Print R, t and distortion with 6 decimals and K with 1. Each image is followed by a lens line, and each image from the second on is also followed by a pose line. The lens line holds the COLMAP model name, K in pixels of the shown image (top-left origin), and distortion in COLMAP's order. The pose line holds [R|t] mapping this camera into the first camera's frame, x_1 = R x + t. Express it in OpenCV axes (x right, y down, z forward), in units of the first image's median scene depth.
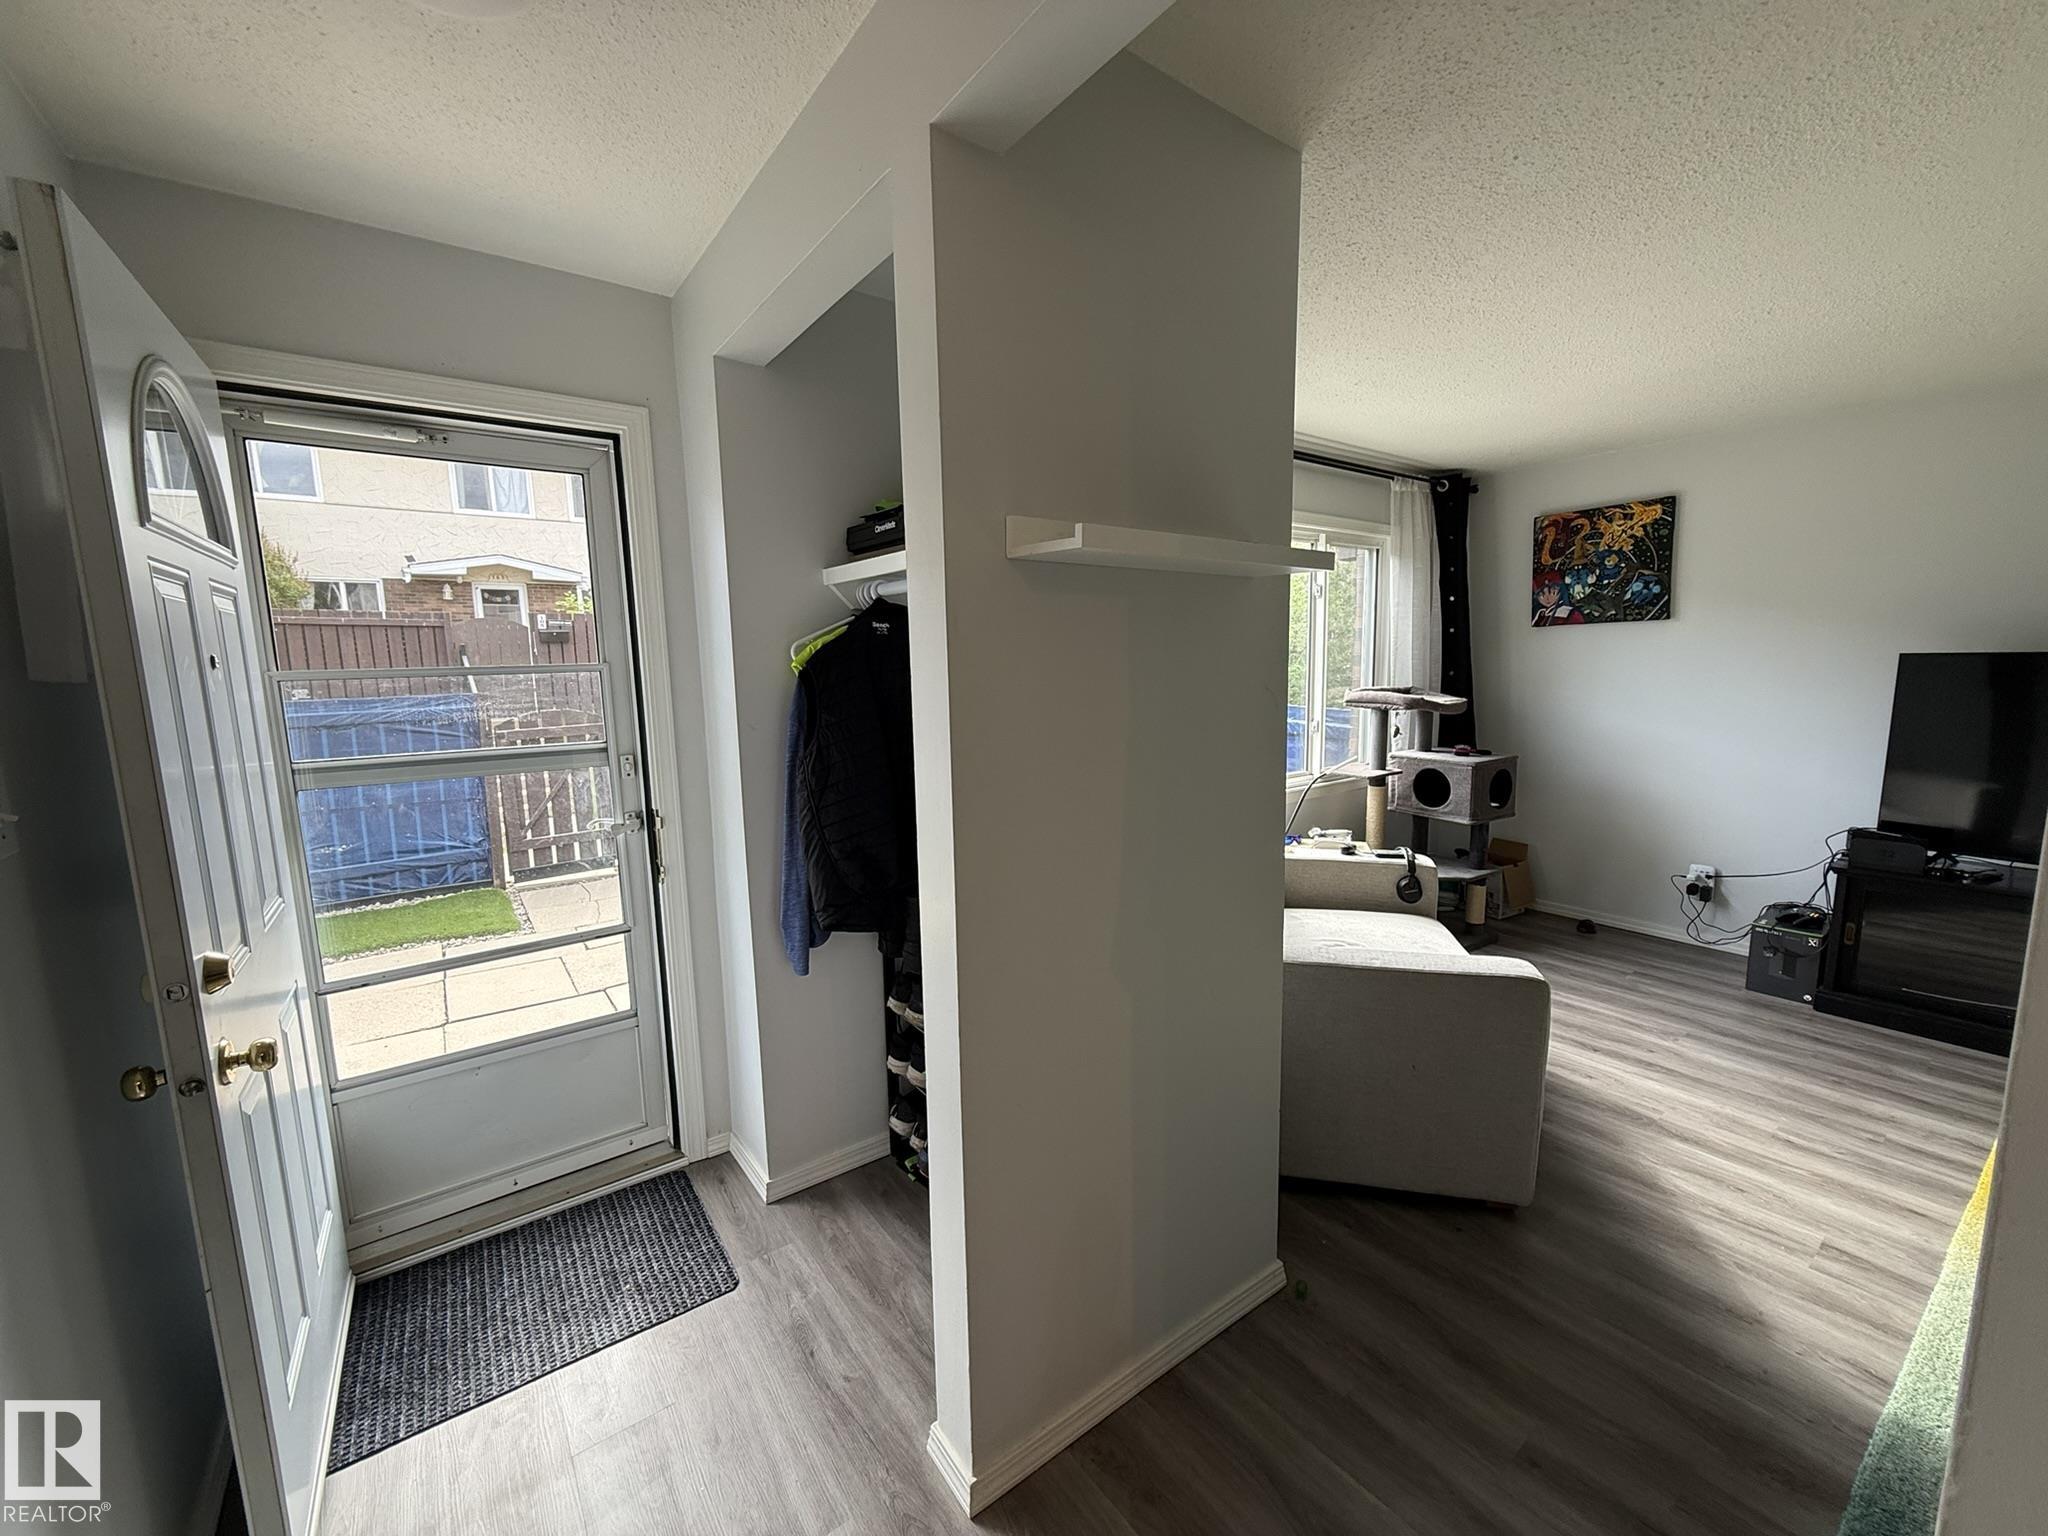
lens RADIAL K [[813.2, 0, 1026.1], [0, 813.2, 771.7], [0, 0, 1]] dist [-0.000298, -0.000110]
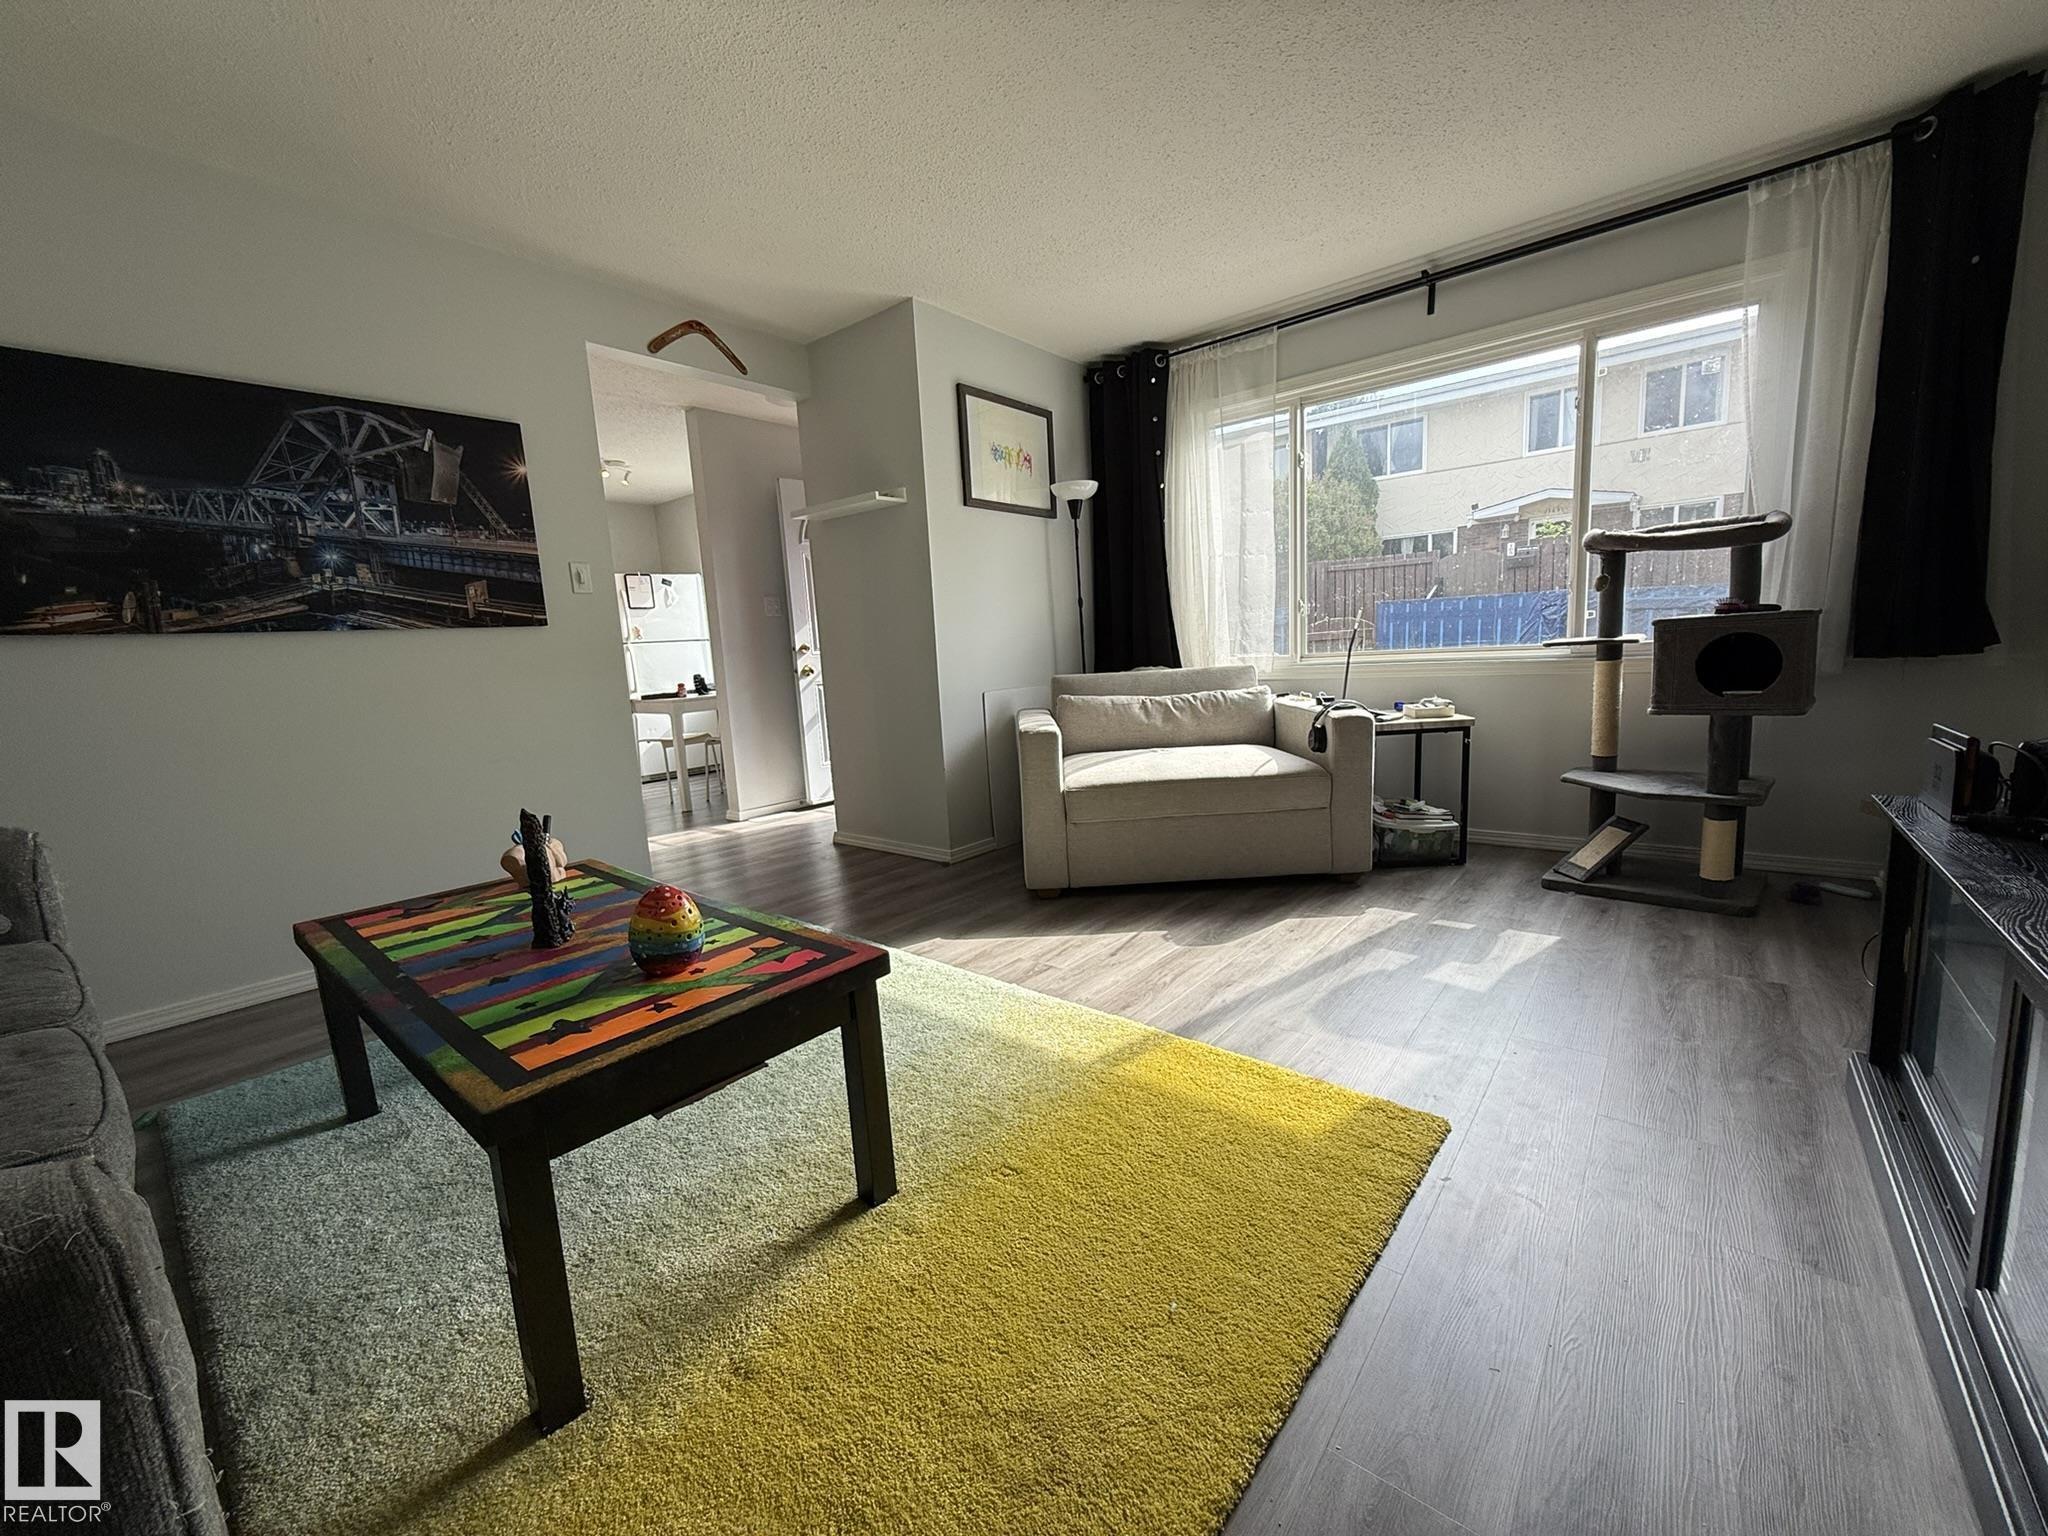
lens RADIAL K [[816.1, 0, 1027.4], [0, 816.1, 769.5], [0, 0, 1]] dist [-0.001581, -0.000328]
pose [[0.247570, 0.149936, -0.957198, 1.245886], [-0.088273, 0.987335, 0.131826, 0.077584], [0.964840, 0.051859, 0.257670, 0.375977]]
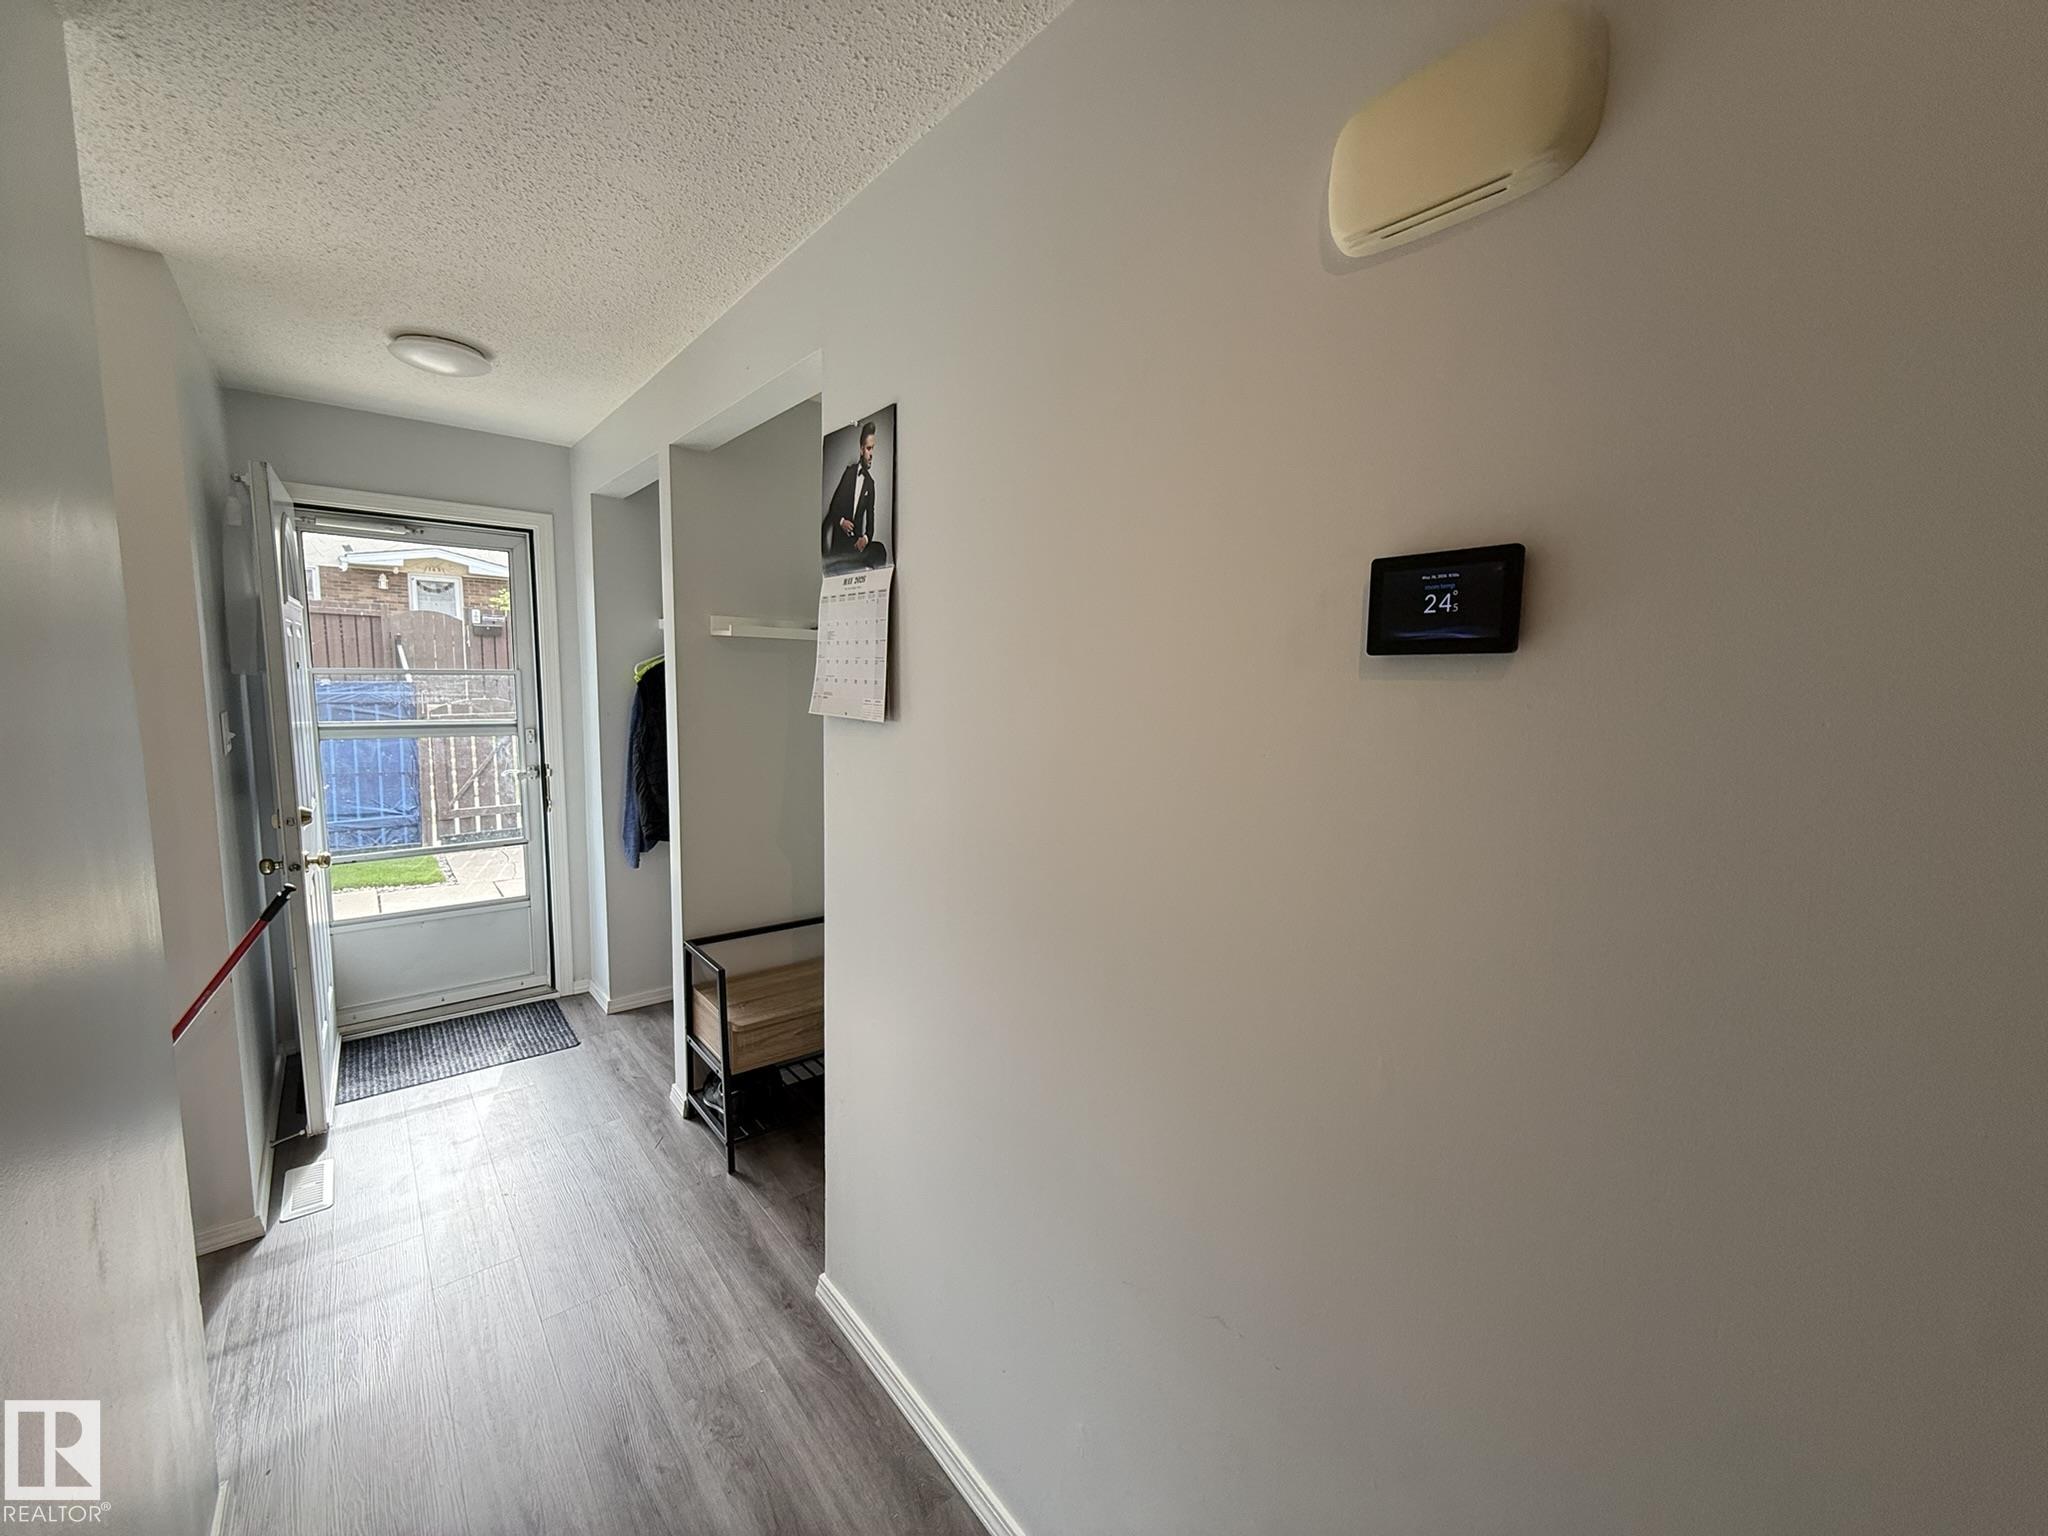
lens RADIAL K [[813.2, 0, 1026.1], [0, 813.2, 771.7], [0, 0, 1]] dist [-0.000298, -0.000110]
pose [[0.997192, 0.038636, 0.064154, 0.241411], [-0.037713, 0.999168, -0.015538, 0.033313], [-0.064701, 0.013074, 0.997819, -0.412670]]
